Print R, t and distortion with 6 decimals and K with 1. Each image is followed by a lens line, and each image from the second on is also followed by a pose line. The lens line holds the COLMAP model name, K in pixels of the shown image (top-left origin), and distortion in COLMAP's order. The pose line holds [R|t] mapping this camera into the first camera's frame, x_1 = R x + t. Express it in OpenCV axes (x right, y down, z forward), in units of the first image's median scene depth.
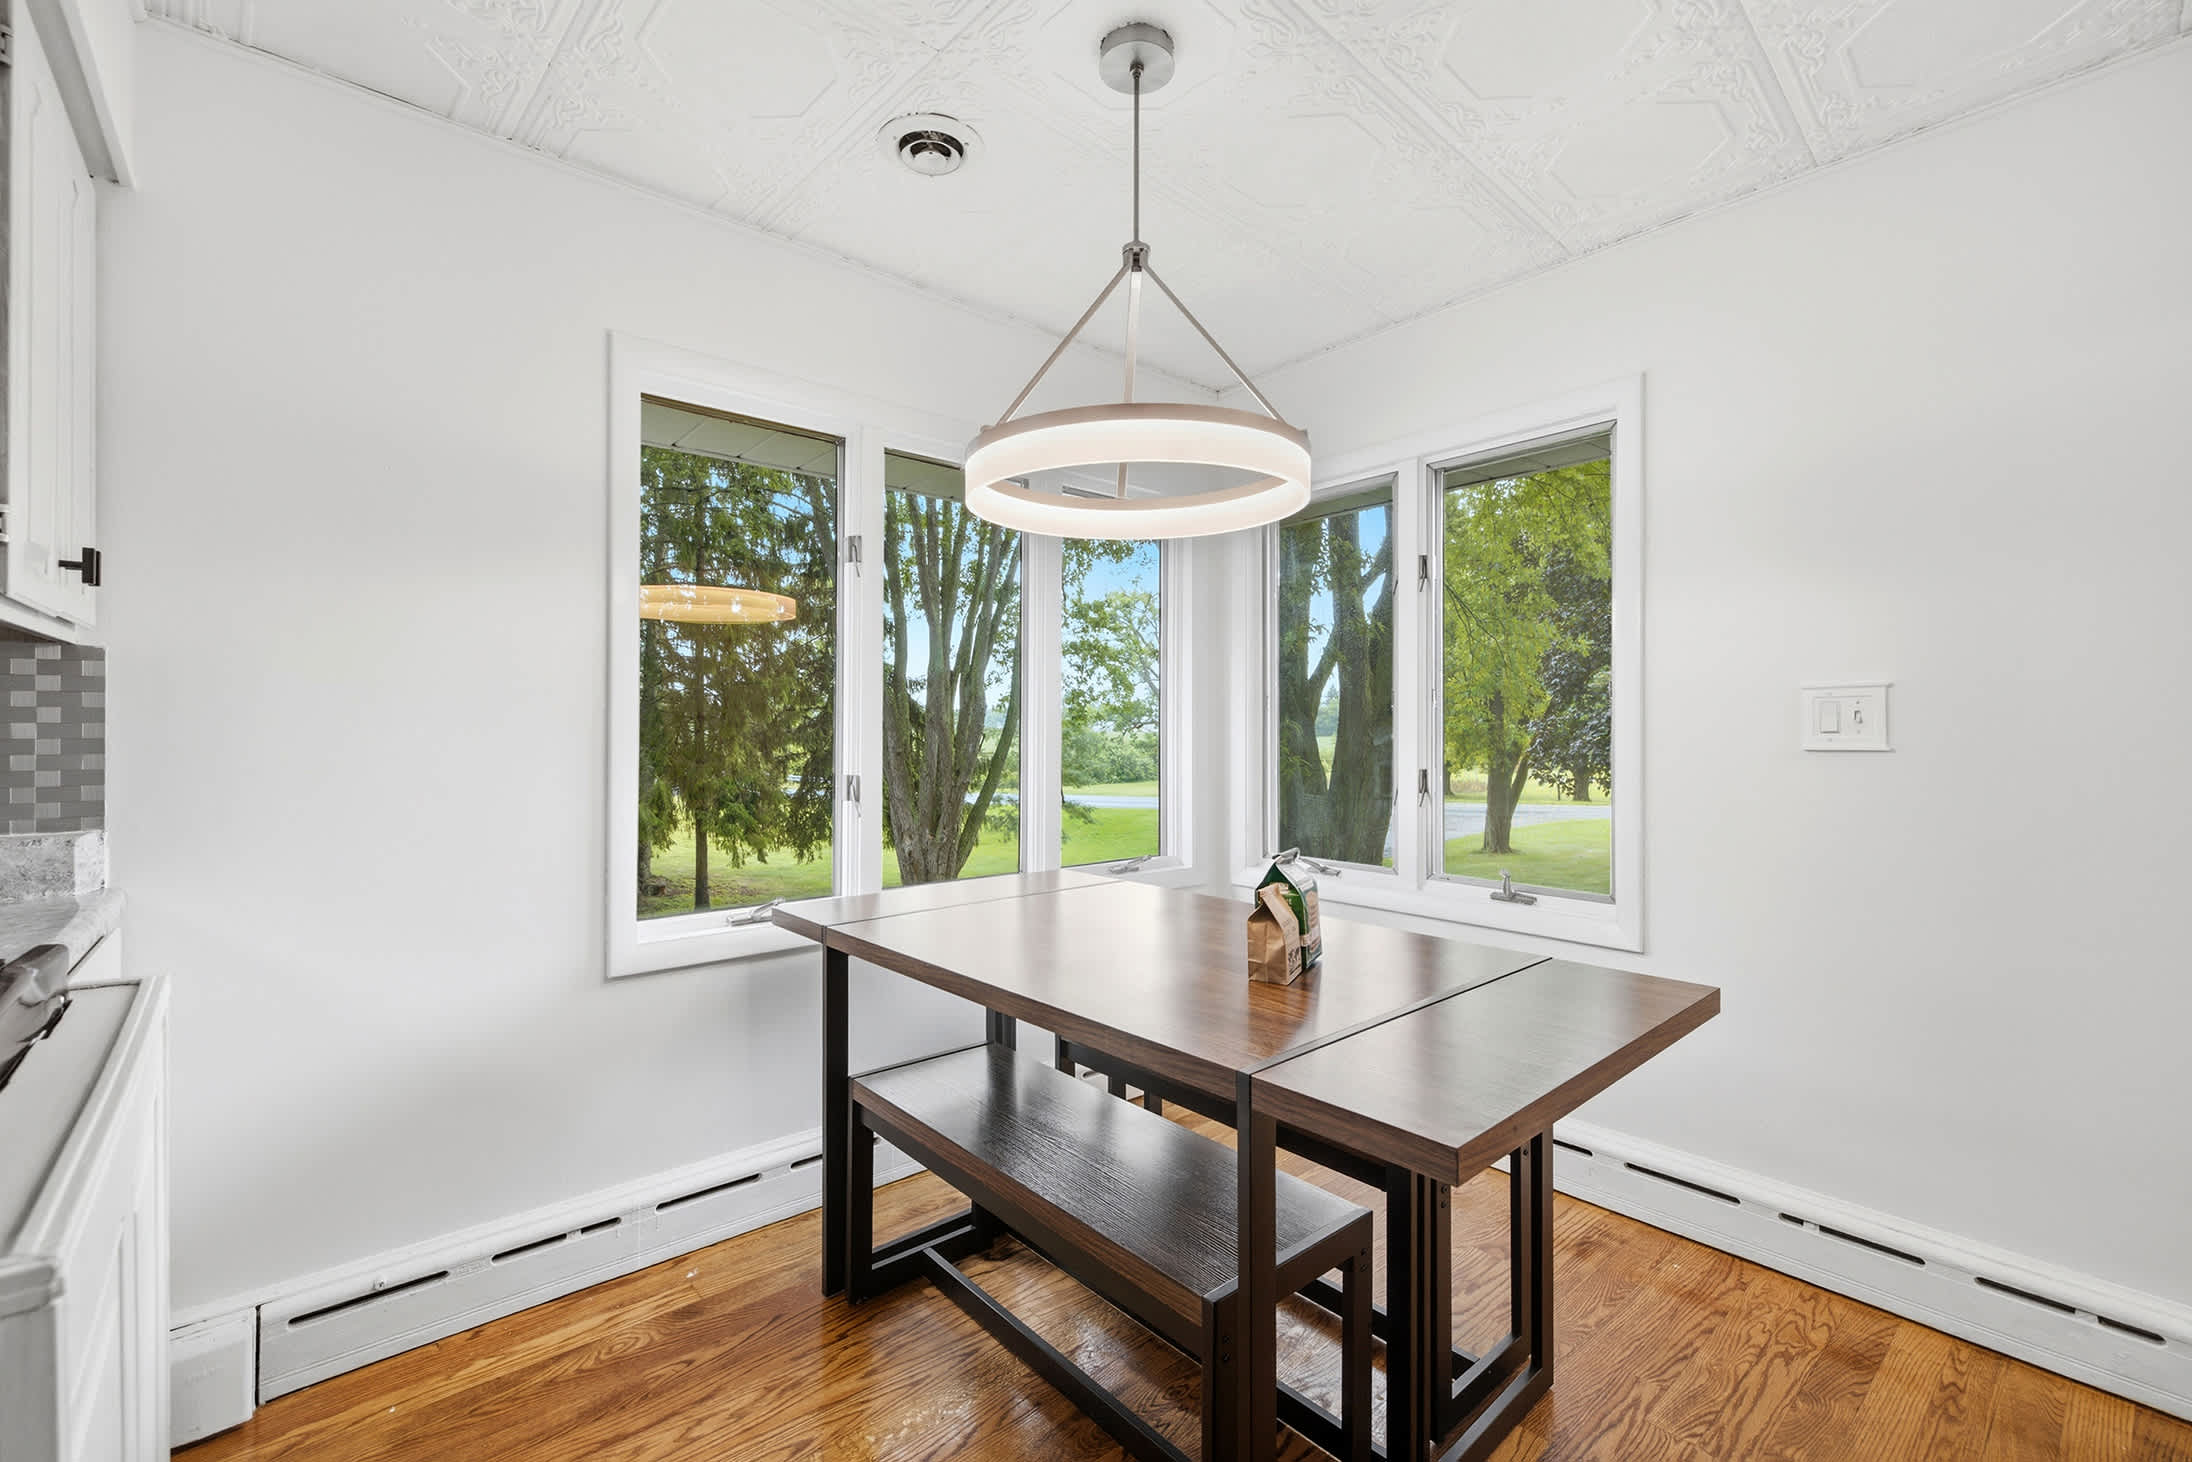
lens RADIAL K [[926.9, 0, 1111.5], [0, 926.9, 728.9], [0, 0, 1]] dist [-0.002565, 0.001584]
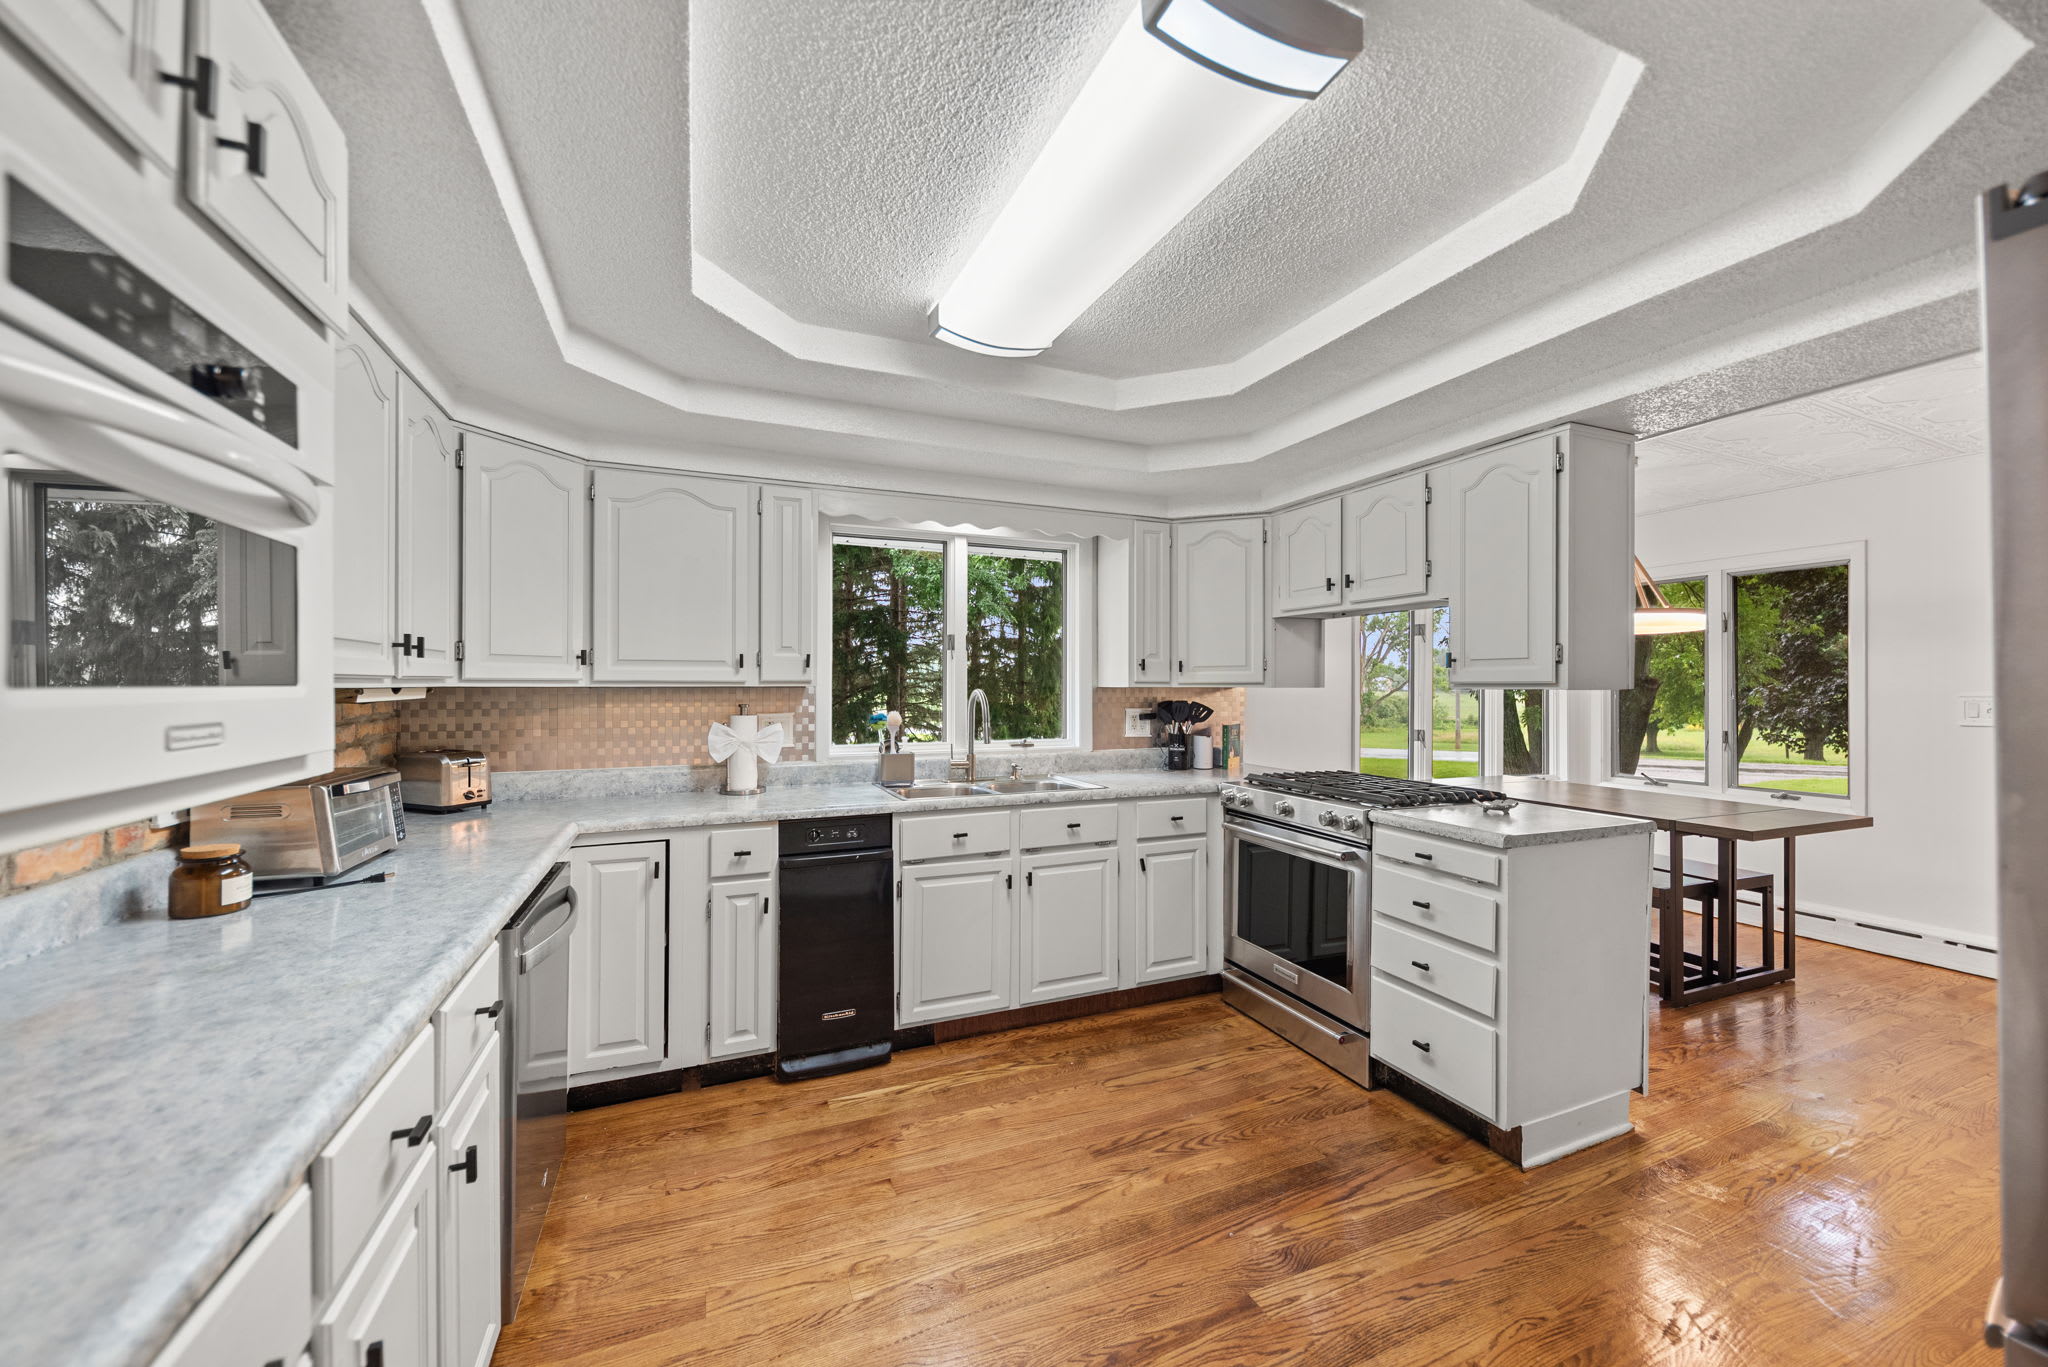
lens RADIAL K [[781.6, 0, 1064.9], [0, 781.6, 684.5], [0, 0, 1]] dist [0.005150, -0.005797]
pose [[0.957111, 0.002768, -0.289709, -0.669533], [-0.002609, 0.999996, 0.000935, -0.065480], [0.289711, -0.000139, 0.957114, -1.255705]]
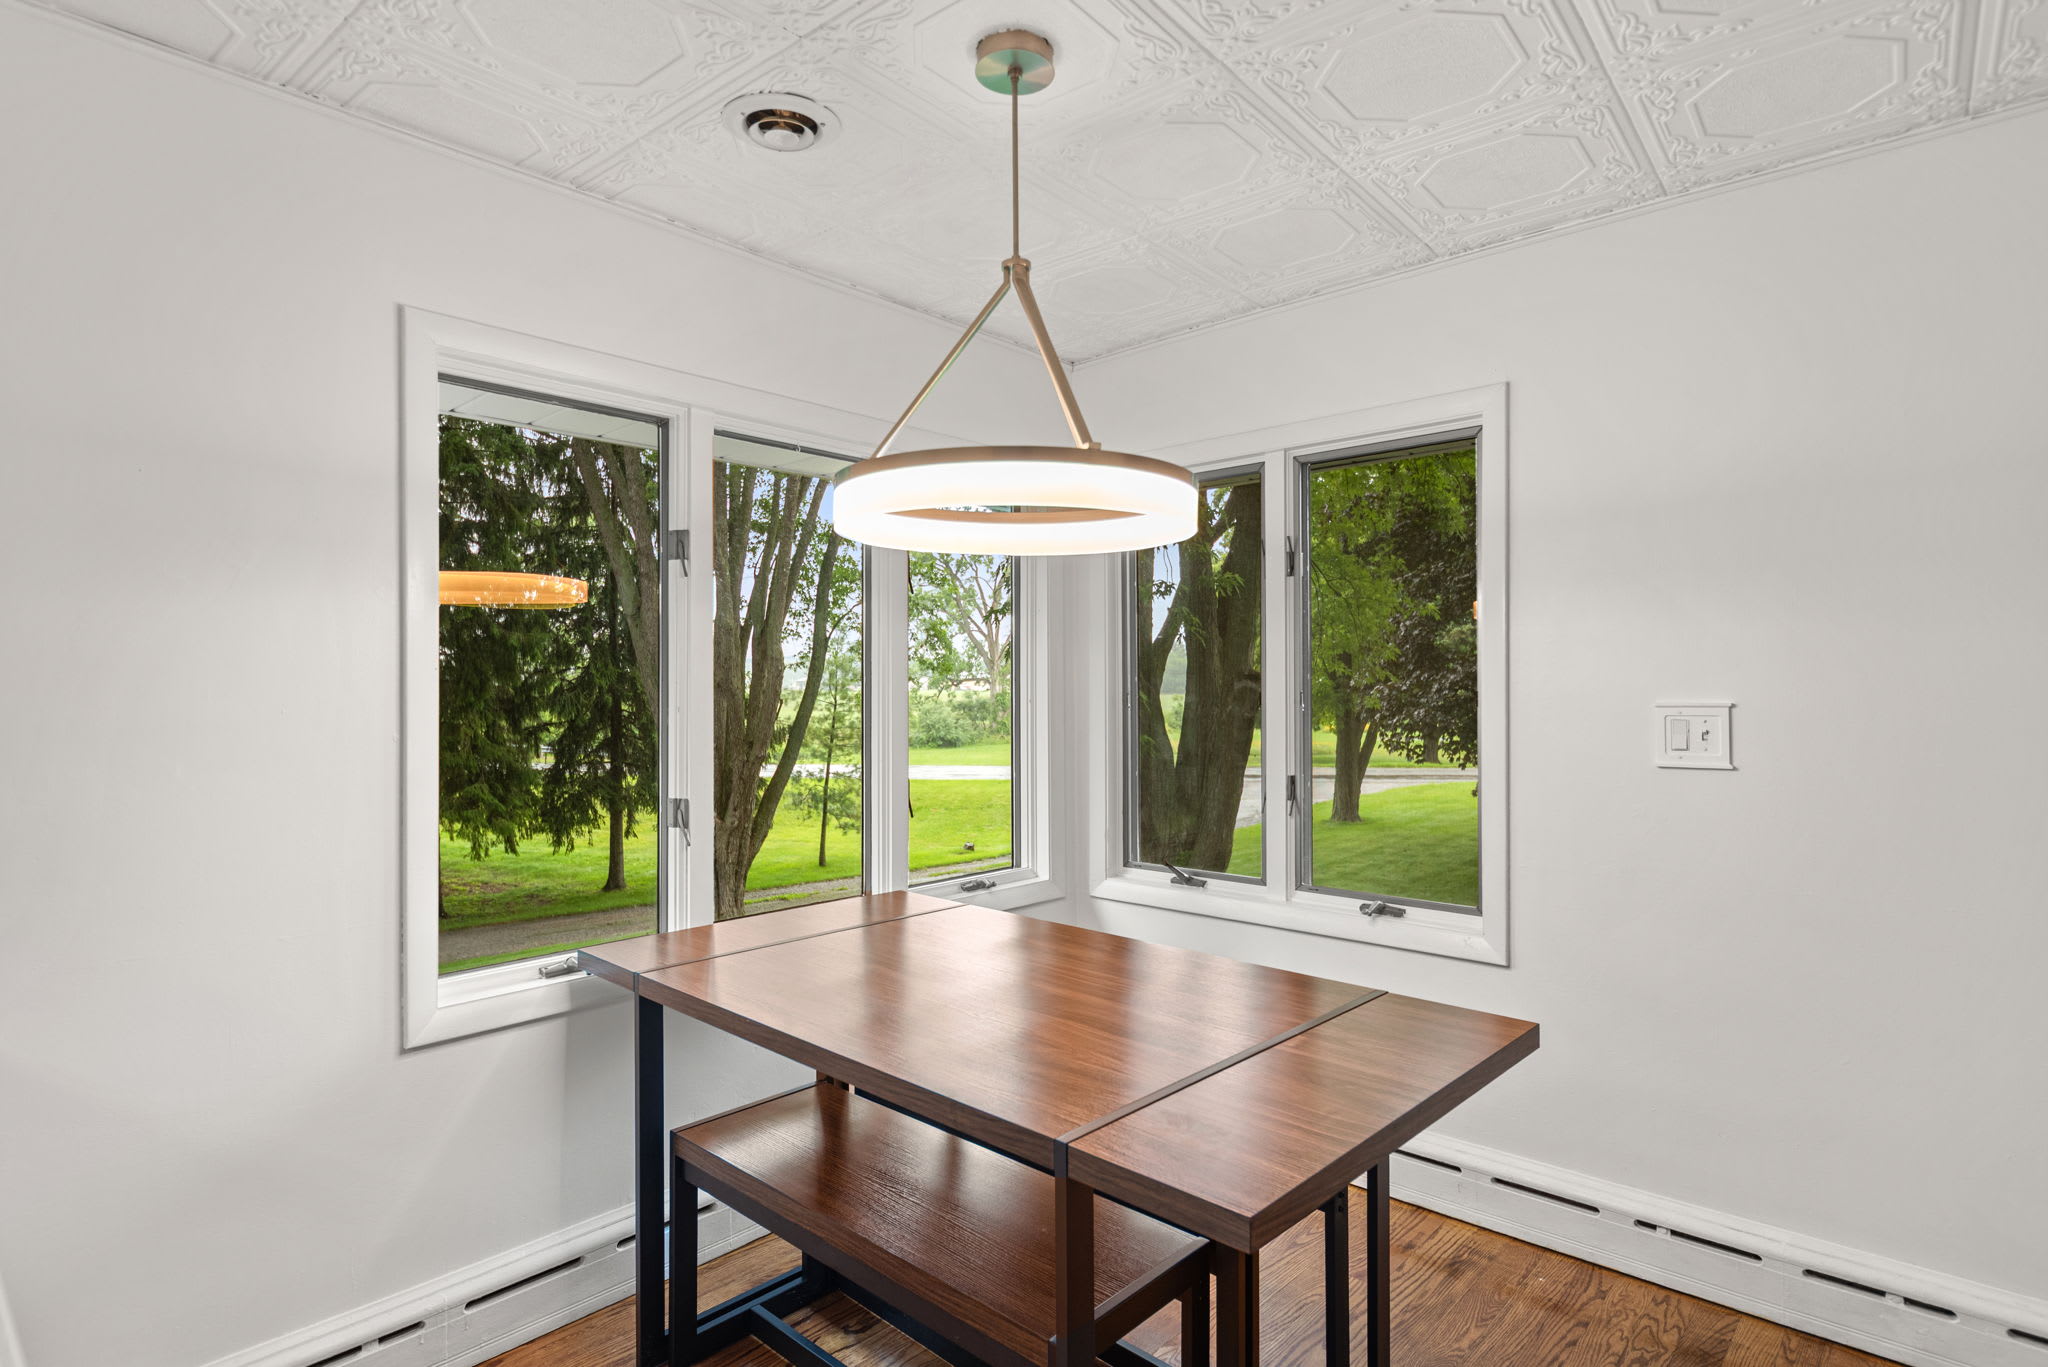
lens RADIAL K [[1049.3, 0, 1067.4], [0, 1049.3, 687.3], [0, 0, 1]] dist [-0.005382, -0.001964]
pose [[0.990689, -0.003656, 0.136099, -0.054508], [0.003177, 0.999988, 0.003734, -0.070005], [-0.136111, -0.003267, 0.990688, -0.057681]]
